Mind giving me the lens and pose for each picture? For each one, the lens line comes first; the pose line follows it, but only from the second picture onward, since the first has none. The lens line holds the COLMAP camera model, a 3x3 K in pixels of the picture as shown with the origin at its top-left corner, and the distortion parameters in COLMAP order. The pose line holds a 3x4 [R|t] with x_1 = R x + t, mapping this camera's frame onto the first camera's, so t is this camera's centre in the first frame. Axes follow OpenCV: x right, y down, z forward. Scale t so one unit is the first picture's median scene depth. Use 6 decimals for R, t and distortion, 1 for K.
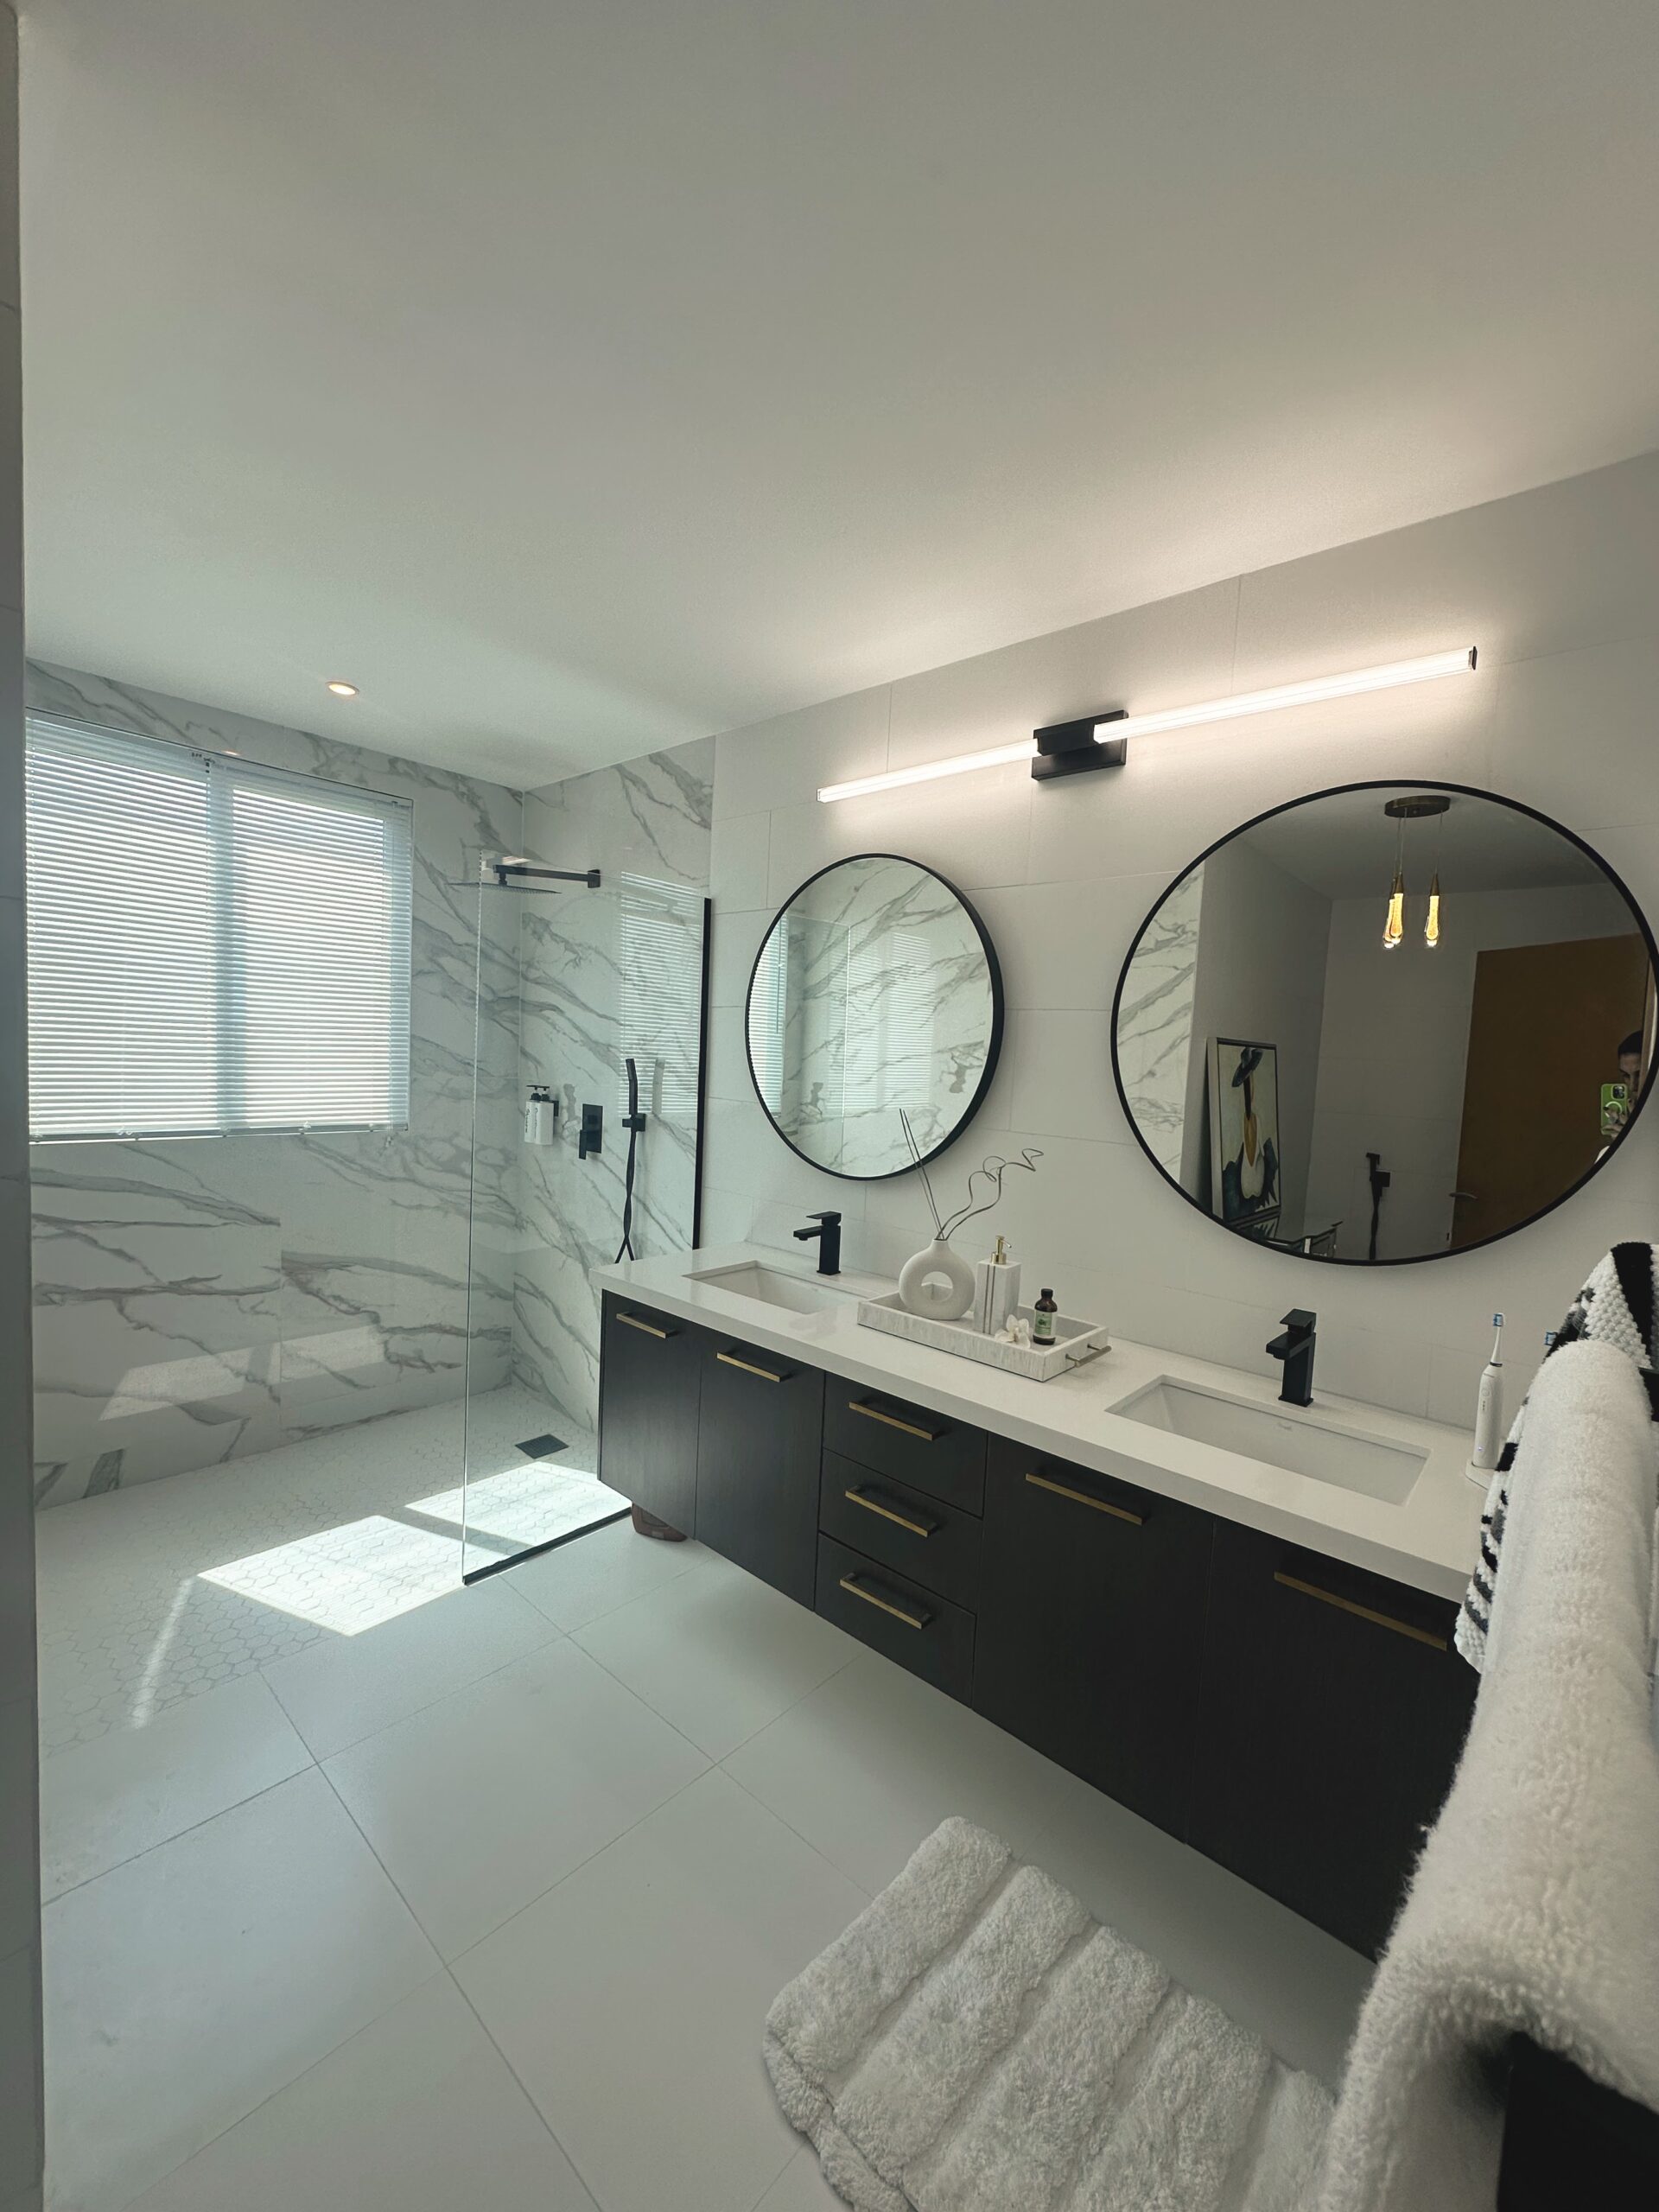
lens RADIAL K [[880.2, 0, 829.5], [0, 880.2, 1106.0], [0, 0, 1]] dist [-0.001755, -0.000125]
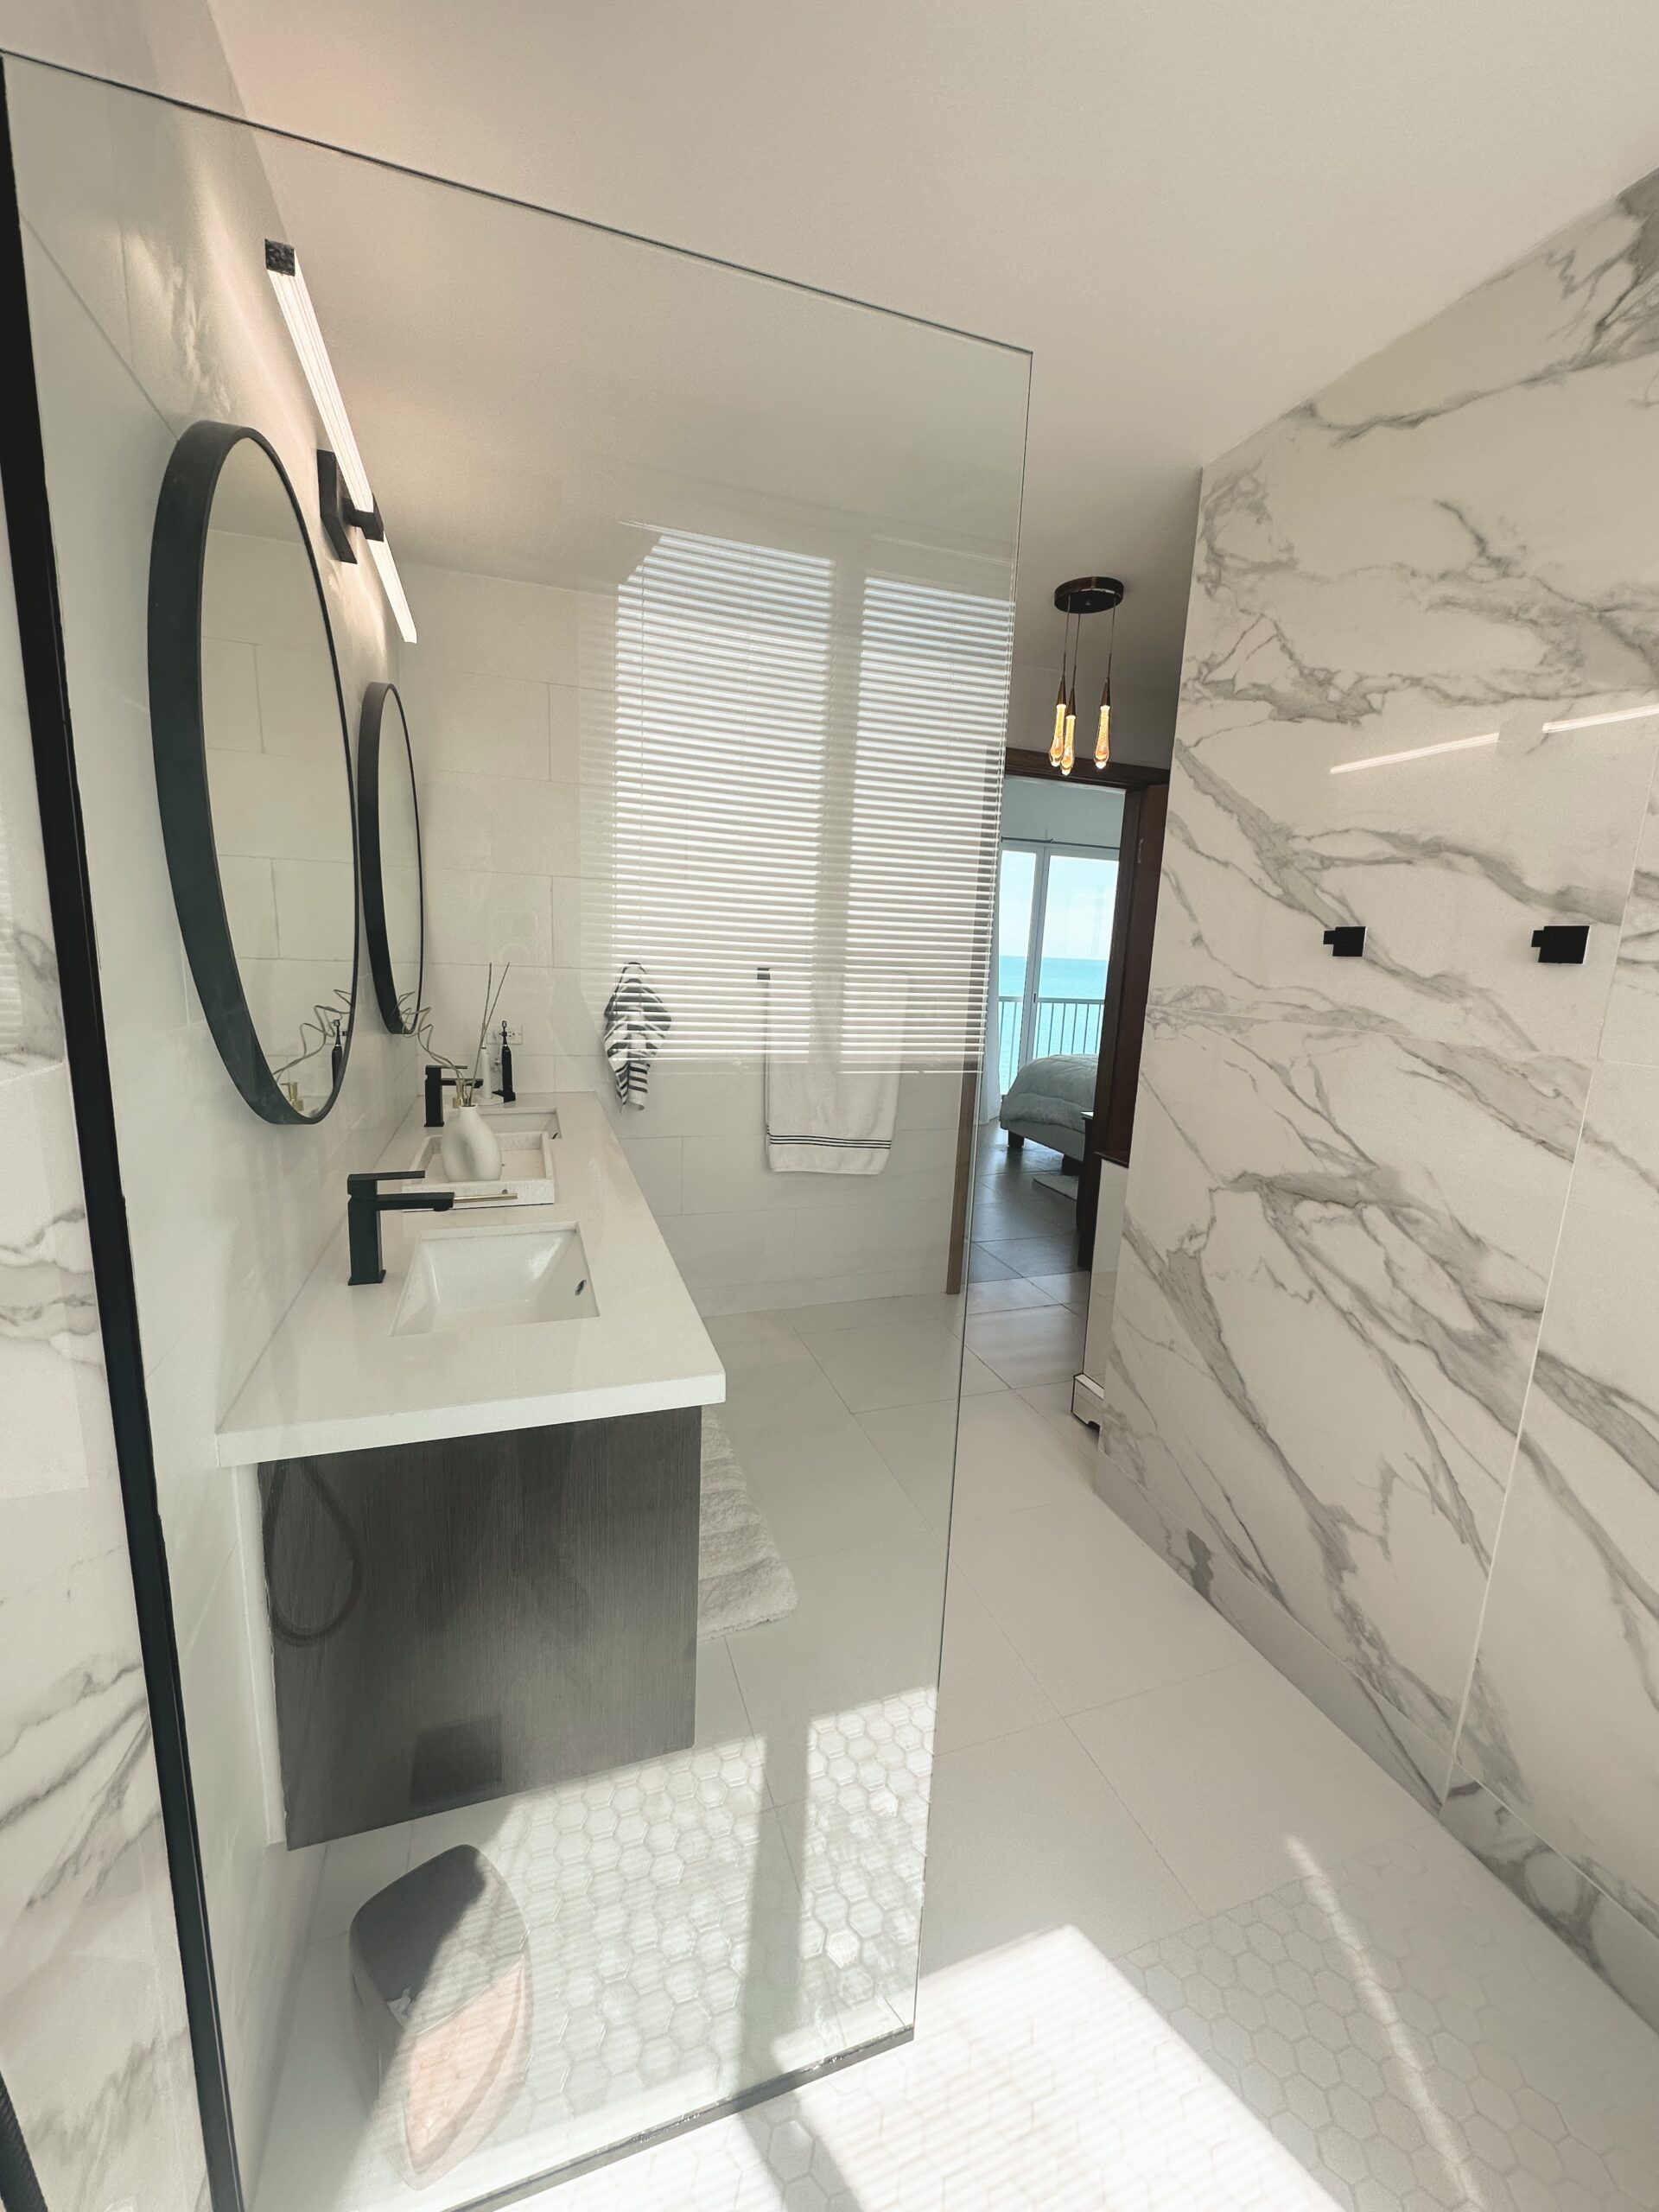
lens RADIAL K [[886.2, 0, 829.5], [0, 886.2, 1106.0], [0, 0, 1]] dist [-0.004924, 0.000752]
pose [[-0.867139, -0.171493, 0.467612, -0.408717], [-0.050284, 0.964200, 0.260367, -0.067652], [-0.495522, 0.202260, -0.844718, 1.051540]]
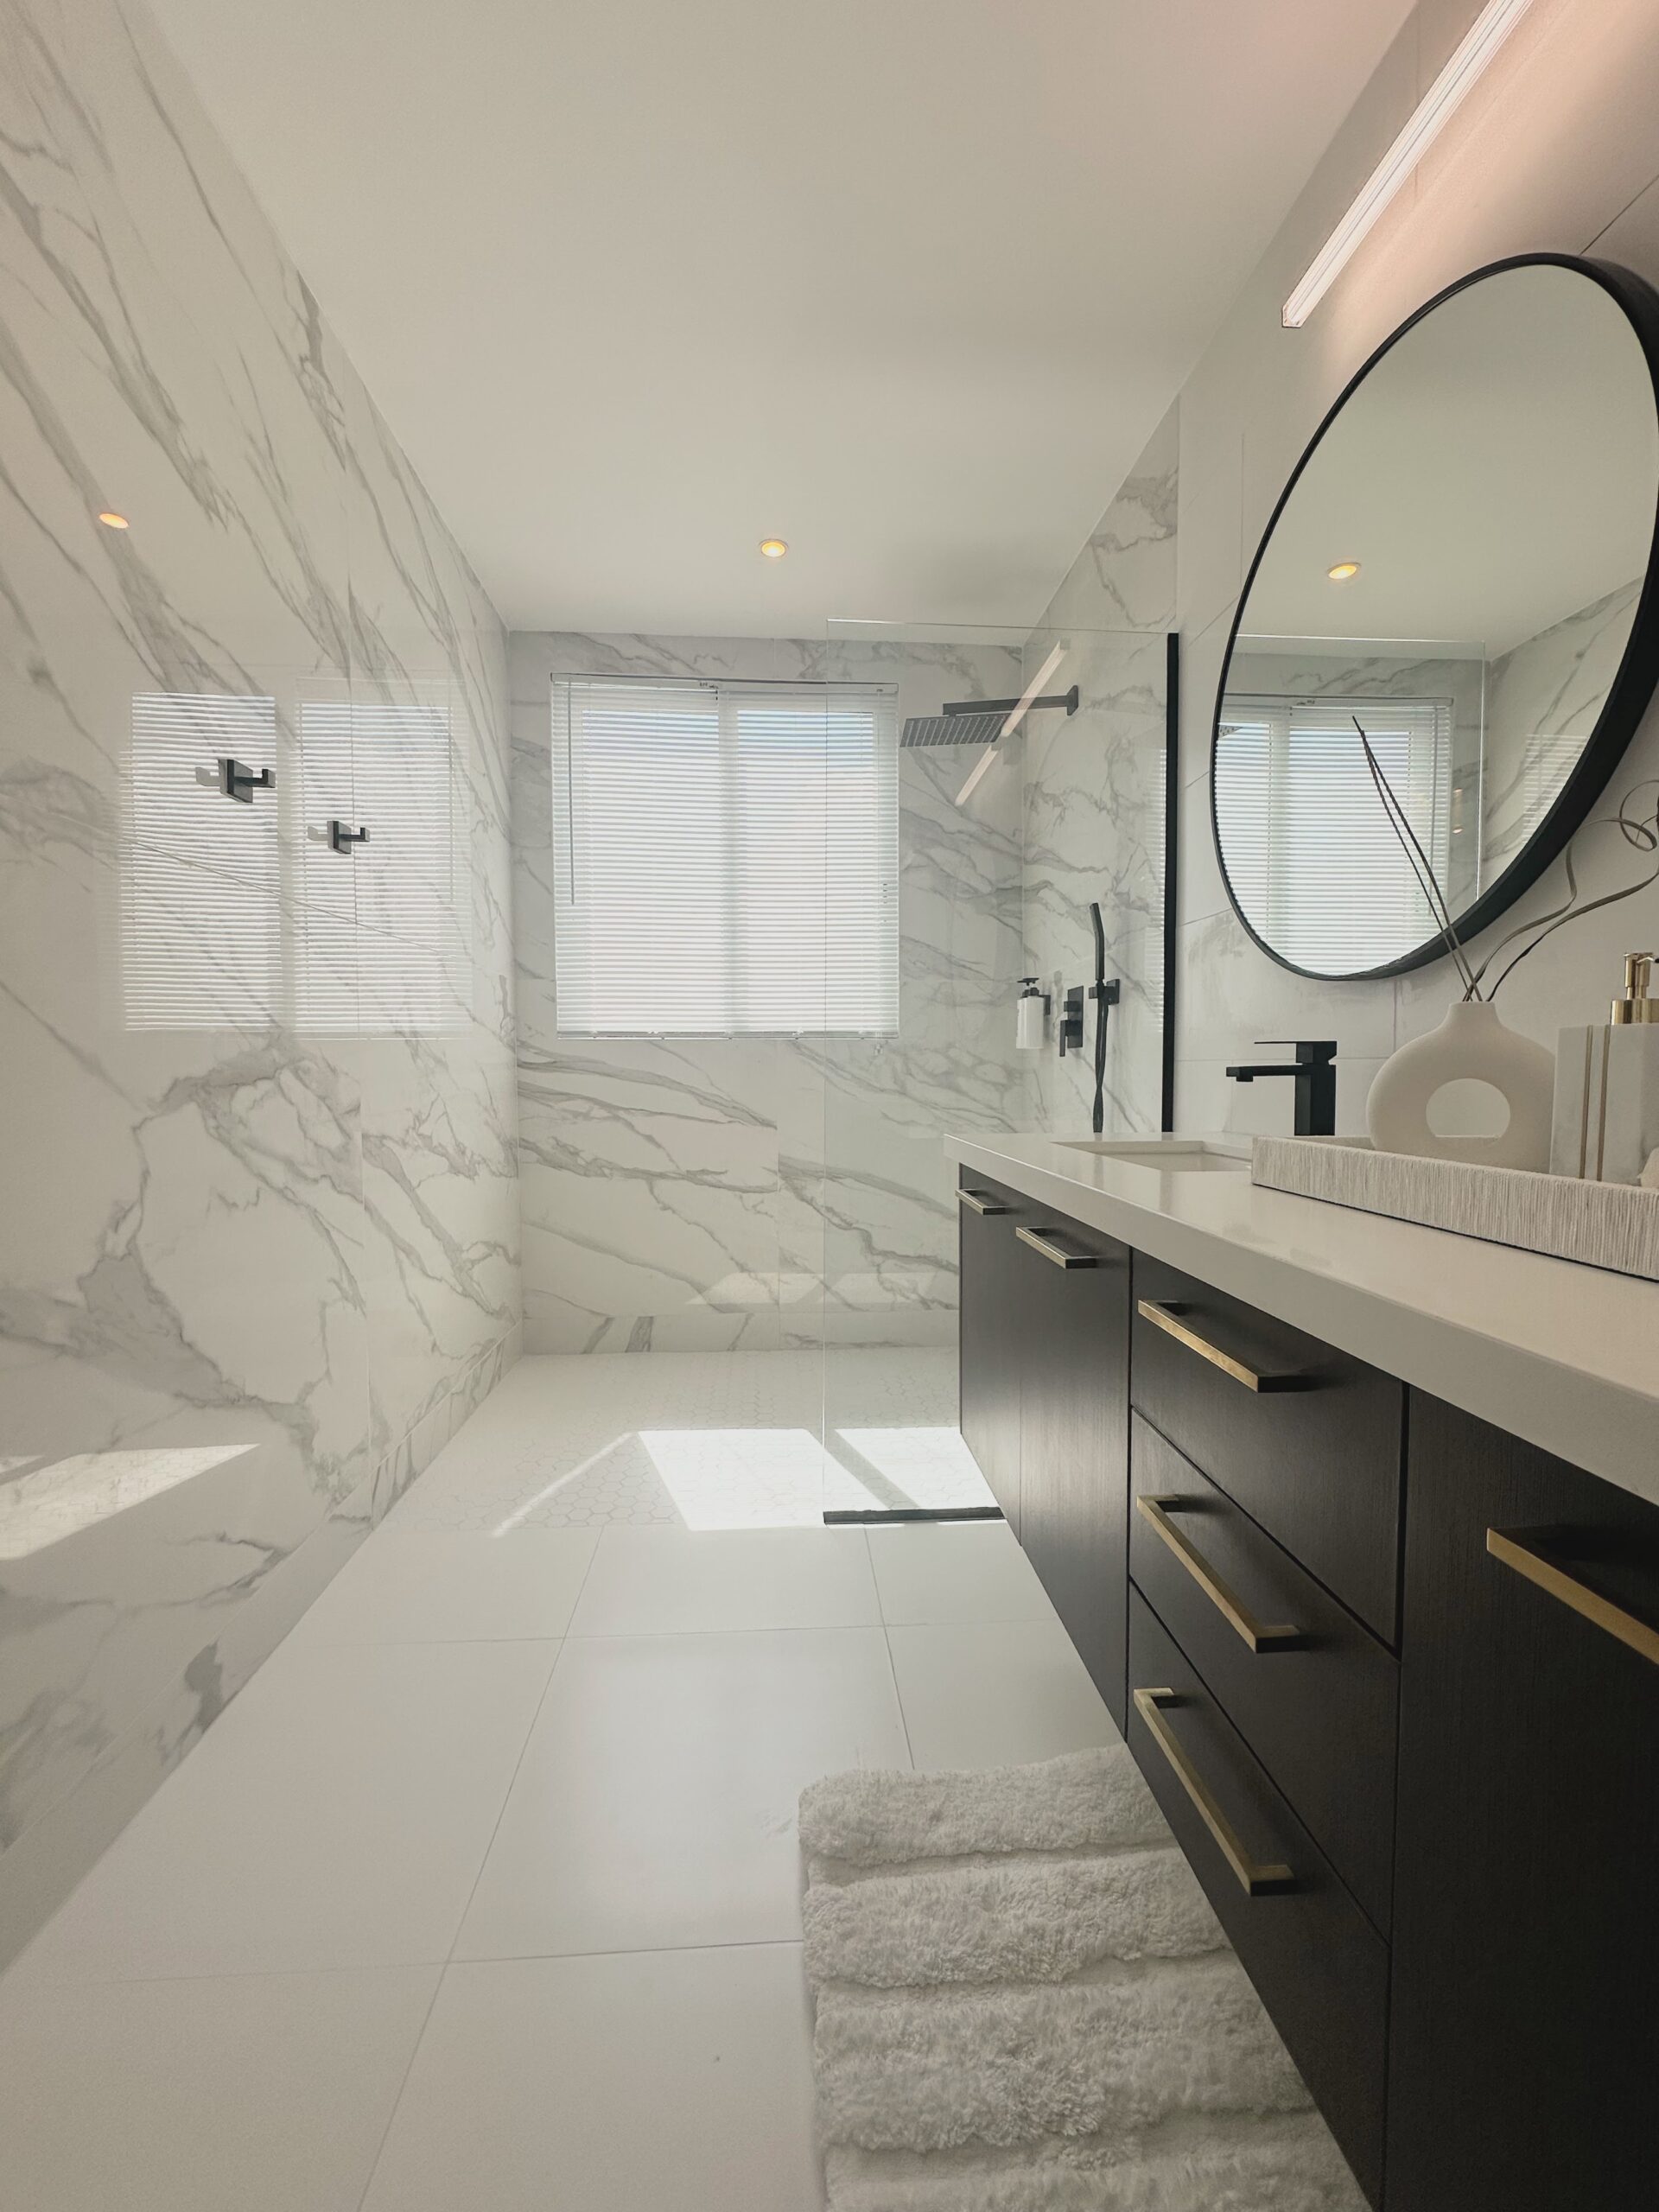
lens RADIAL K [[880.2, 0, 829.5], [0, 880.2, 1106.0], [0, 0, 1]] dist [-0.001755, -0.000125]
pose [[0.711134, -0.018504, -0.702813, 0.134747], [-0.008789, 0.999342, -0.035204, 0.146032], [0.703002, 0.031211, 0.710503, 0.321620]]
